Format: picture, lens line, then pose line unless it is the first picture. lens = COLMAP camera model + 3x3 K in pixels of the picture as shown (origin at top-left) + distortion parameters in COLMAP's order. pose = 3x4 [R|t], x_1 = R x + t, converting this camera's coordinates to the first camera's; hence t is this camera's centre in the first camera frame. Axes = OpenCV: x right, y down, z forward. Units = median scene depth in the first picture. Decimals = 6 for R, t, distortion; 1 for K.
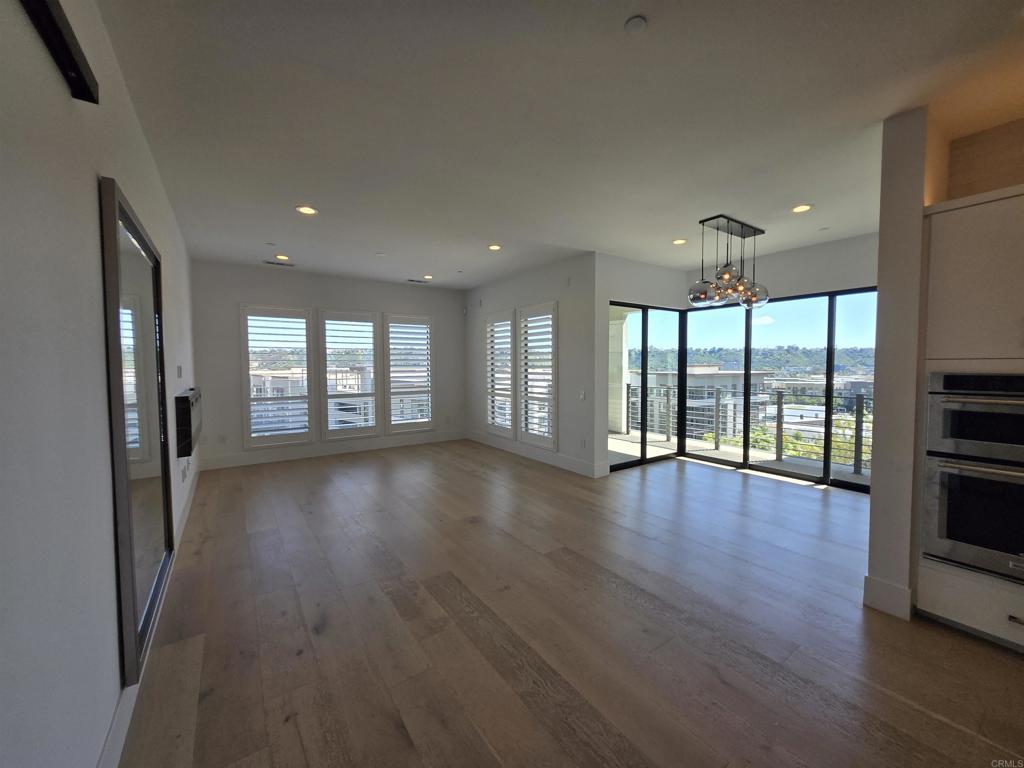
lens RADIAL K [[403.7, 0, 516.3], [0, 403.7, 381.0], [0, 0, 1]] dist [0.004101, -0.001086]
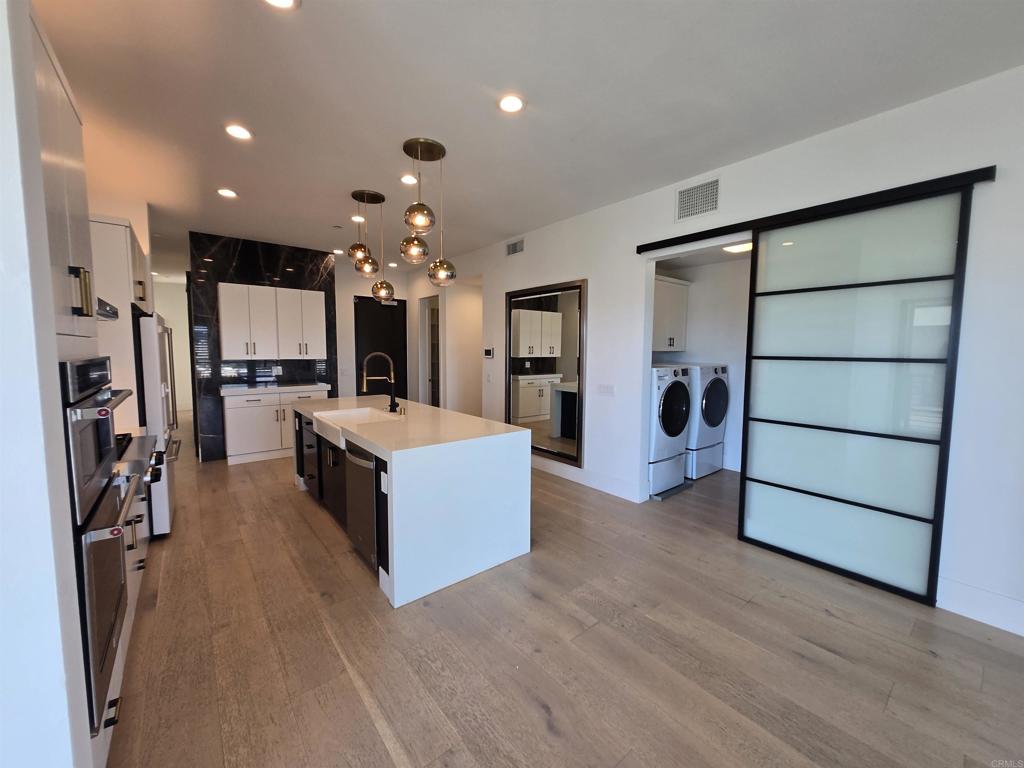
lens RADIAL K [[403.7, 0, 514.0], [0, 403.7, 379.5], [0, 0, 1]] dist [0.004101, -0.001086]
pose [[-0.997998, 0.001674, -0.063224, 0.214874], [-0.005902, 0.992822, 0.119454, -0.024698], [0.062970, 0.119588, -0.990825, 0.597883]]
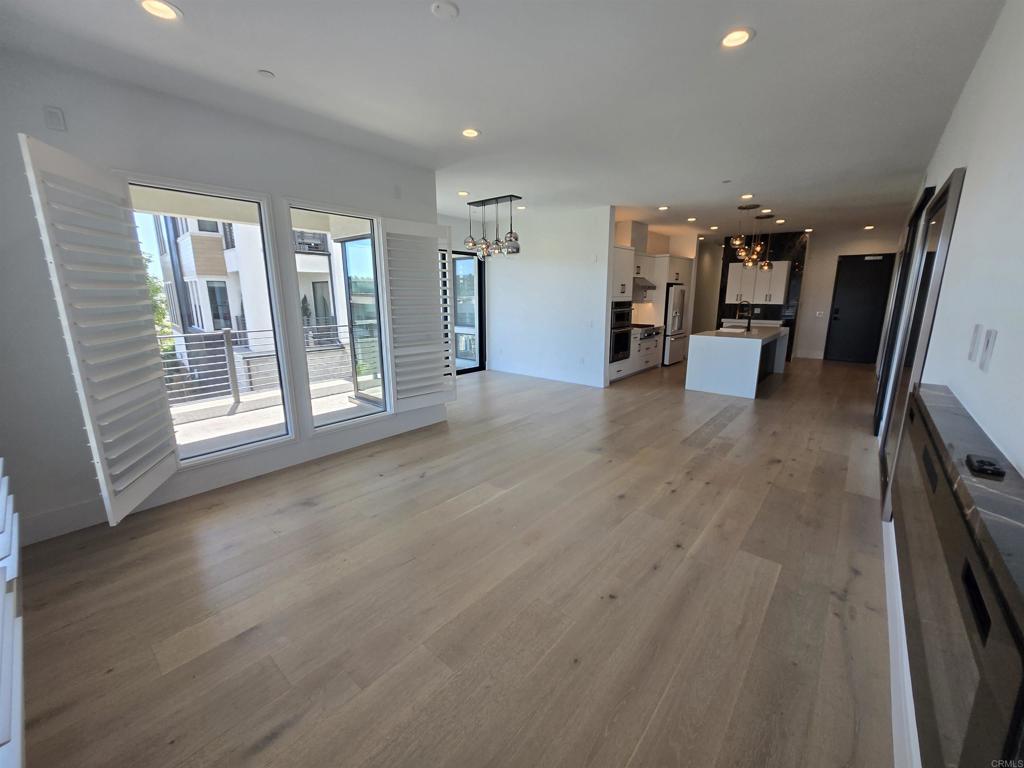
lens RADIAL K [[403.7, 0, 521.5], [0, 403.7, 377.5], [0, 0, 1]] dist [0.004101, -0.001086]
pose [[-0.247679, -0.195777, 0.948855, -0.708293], [0.044659, 0.976022, 0.213039, -0.056556], [-0.967812, 0.095140, -0.232997, 0.964243]]
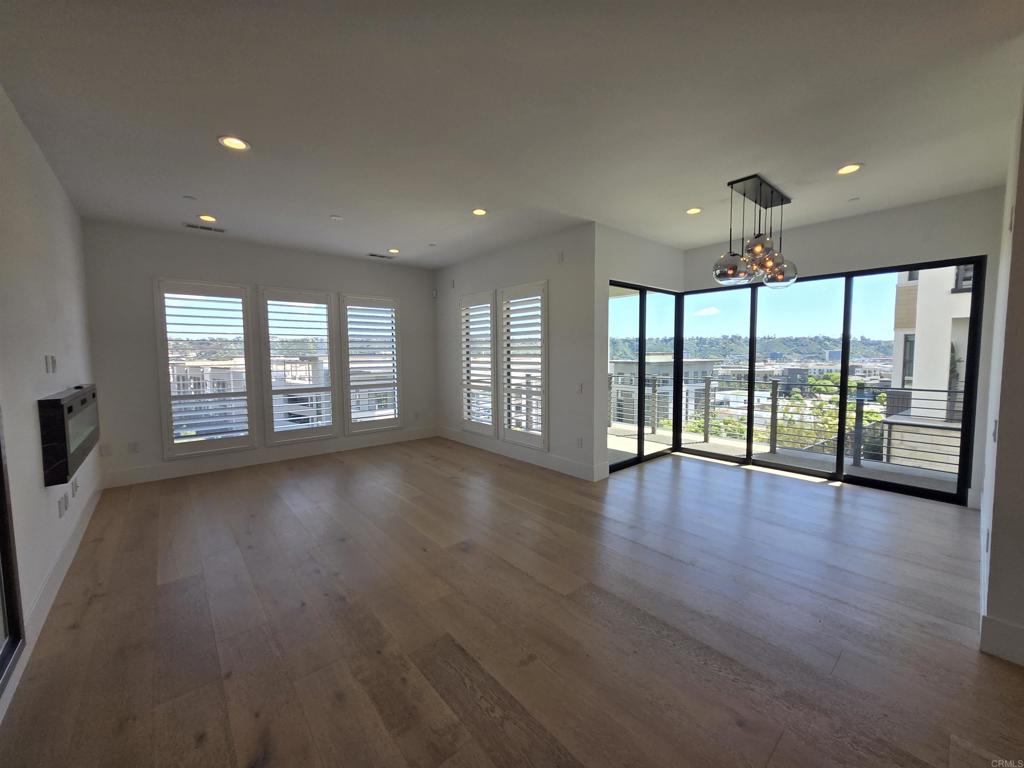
lens RADIAL K [[403.7, 0, 515.4], [0, 403.7, 379.2], [0, 0, 1]] dist [0.004101, -0.001086]
pose [[0.994982, -0.009681, 0.099583, -0.056779], [0.007478, 0.999719, 0.022473, -0.003913], [-0.099772, -0.021615, 0.994776, 0.136007]]
